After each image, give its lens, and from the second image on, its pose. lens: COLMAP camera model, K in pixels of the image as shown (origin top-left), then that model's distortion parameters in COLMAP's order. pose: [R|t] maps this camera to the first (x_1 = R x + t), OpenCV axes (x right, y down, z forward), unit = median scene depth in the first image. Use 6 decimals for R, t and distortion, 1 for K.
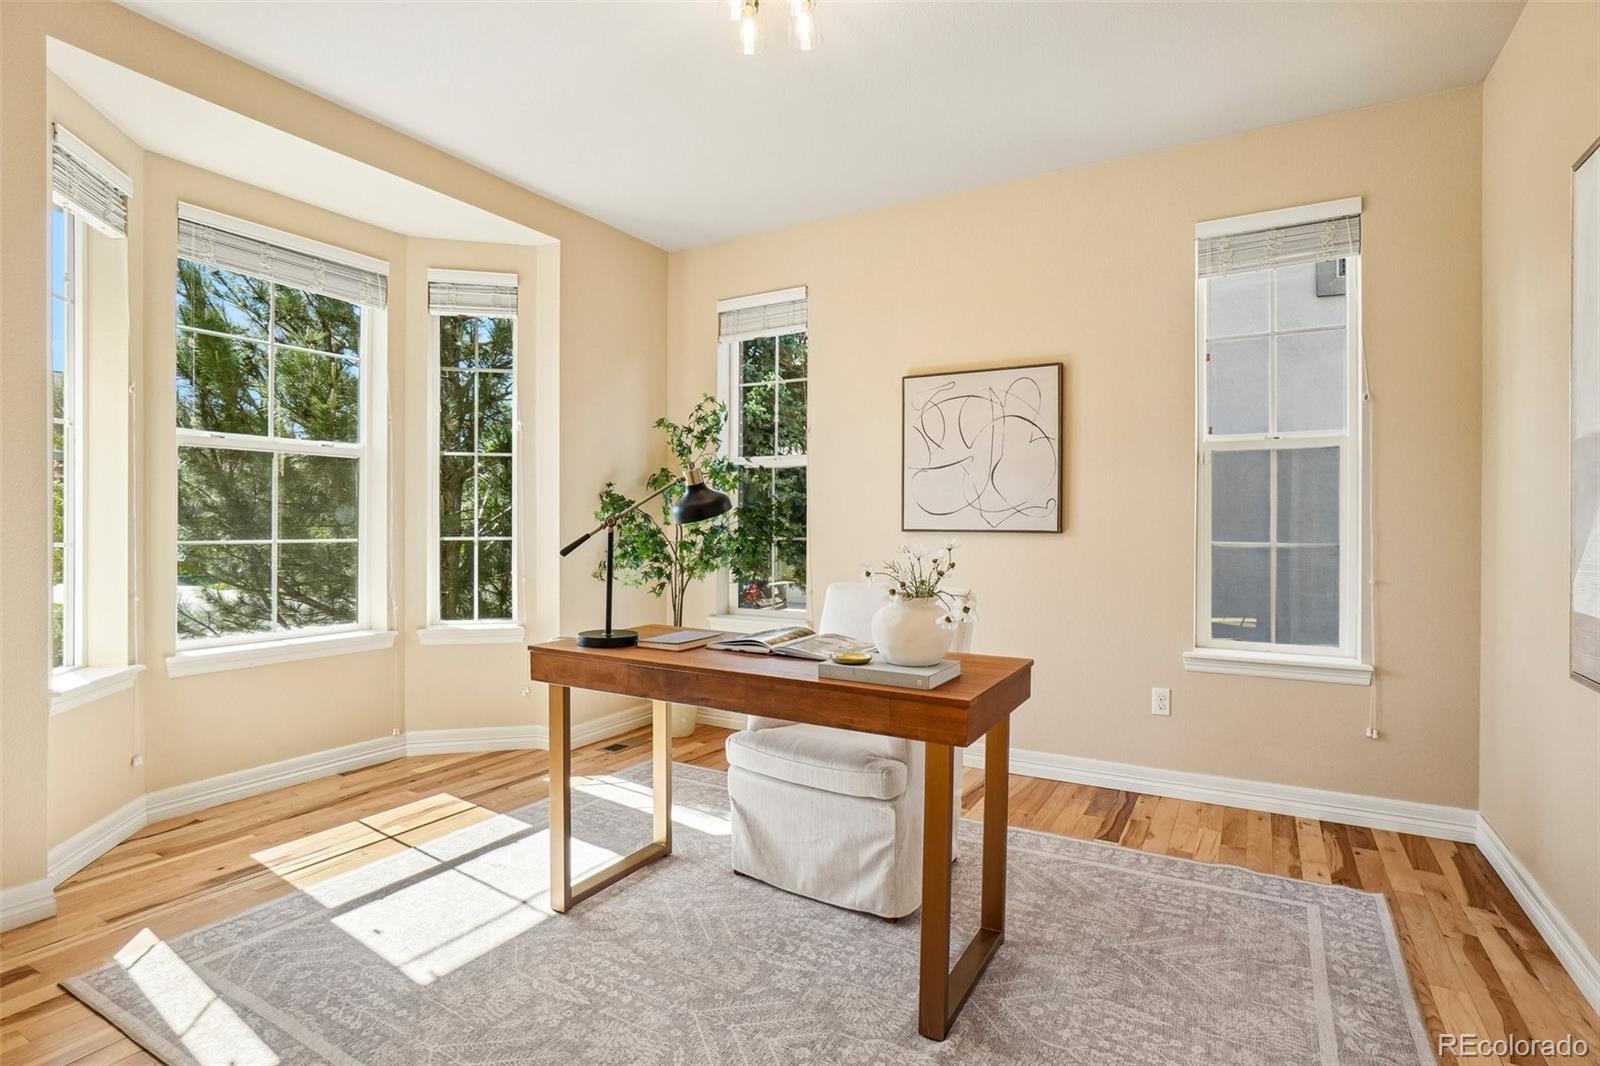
lens RADIAL K [[815.0, 0, 794.7], [0, 815.0, 522.8], [0, 0, 1]] dist [0.001968, 0.000125]
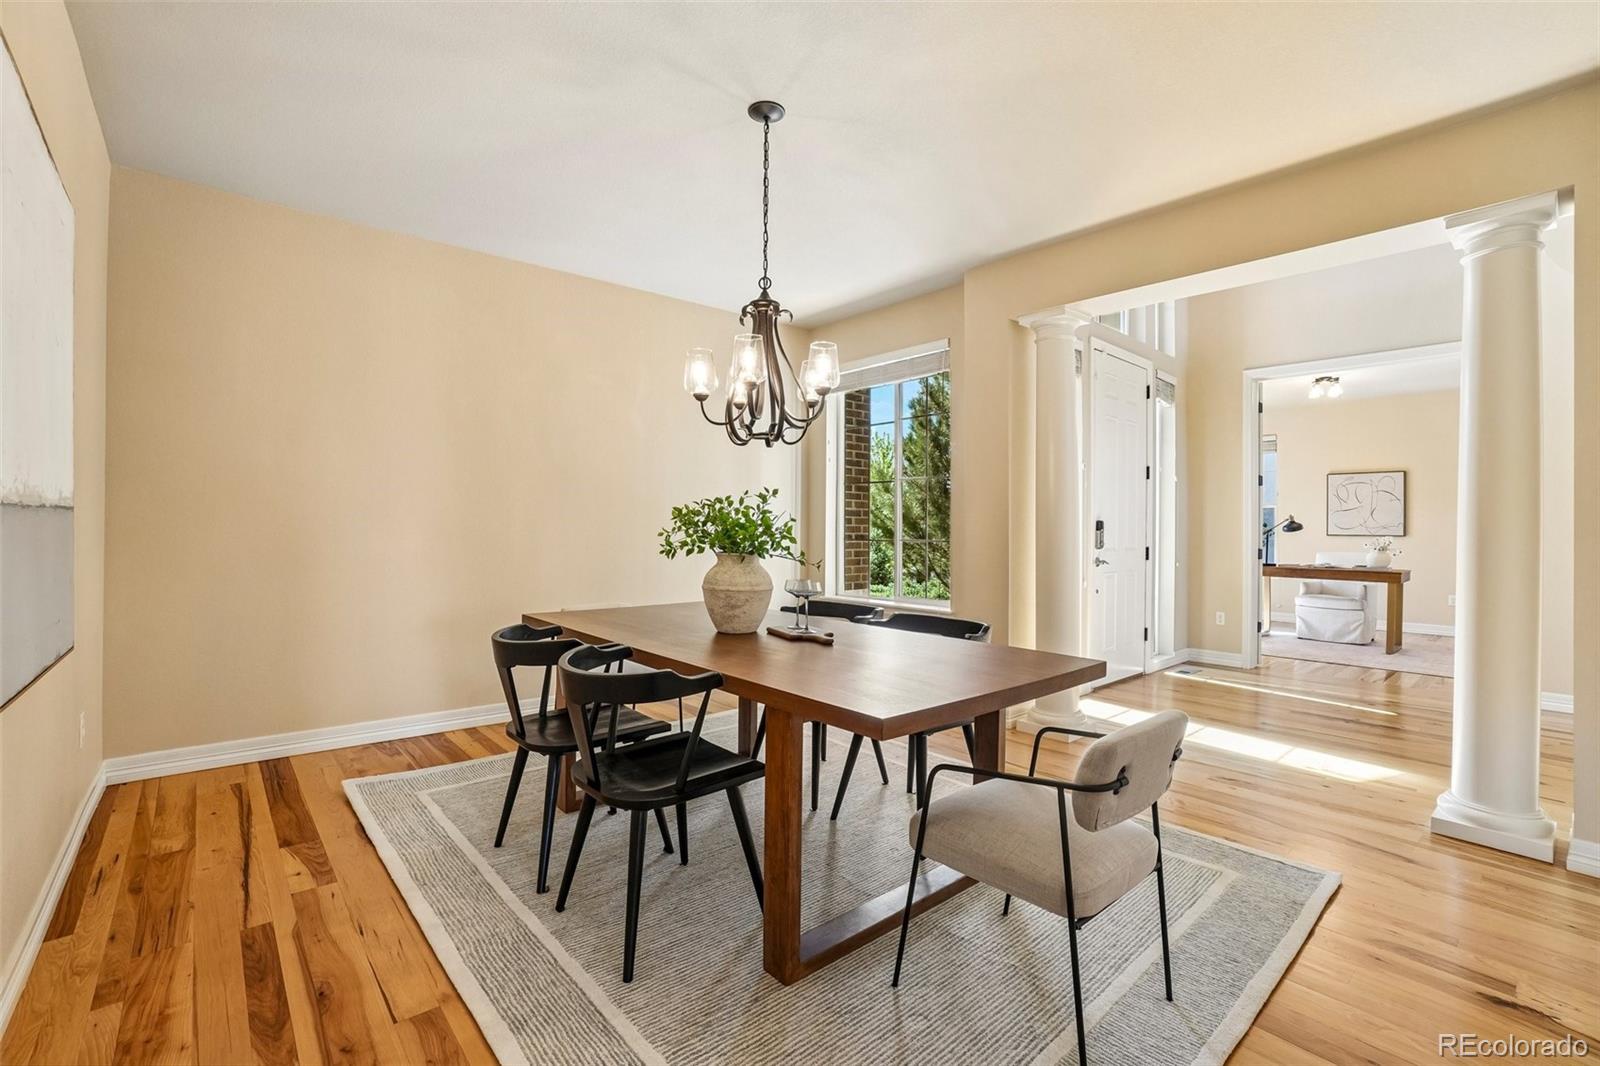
lens RADIAL K [[708.9, 0, 789.4], [0, 708.9, 525.4], [0, 0, 1]] dist [-0.067498, 0.023106]
pose [[0.942861, -0.000769, -0.333185, -0.809343], [-0.002213, 0.999961, -0.008573, 0.001492], [0.333178, 0.008821, 0.942823, -1.718524]]
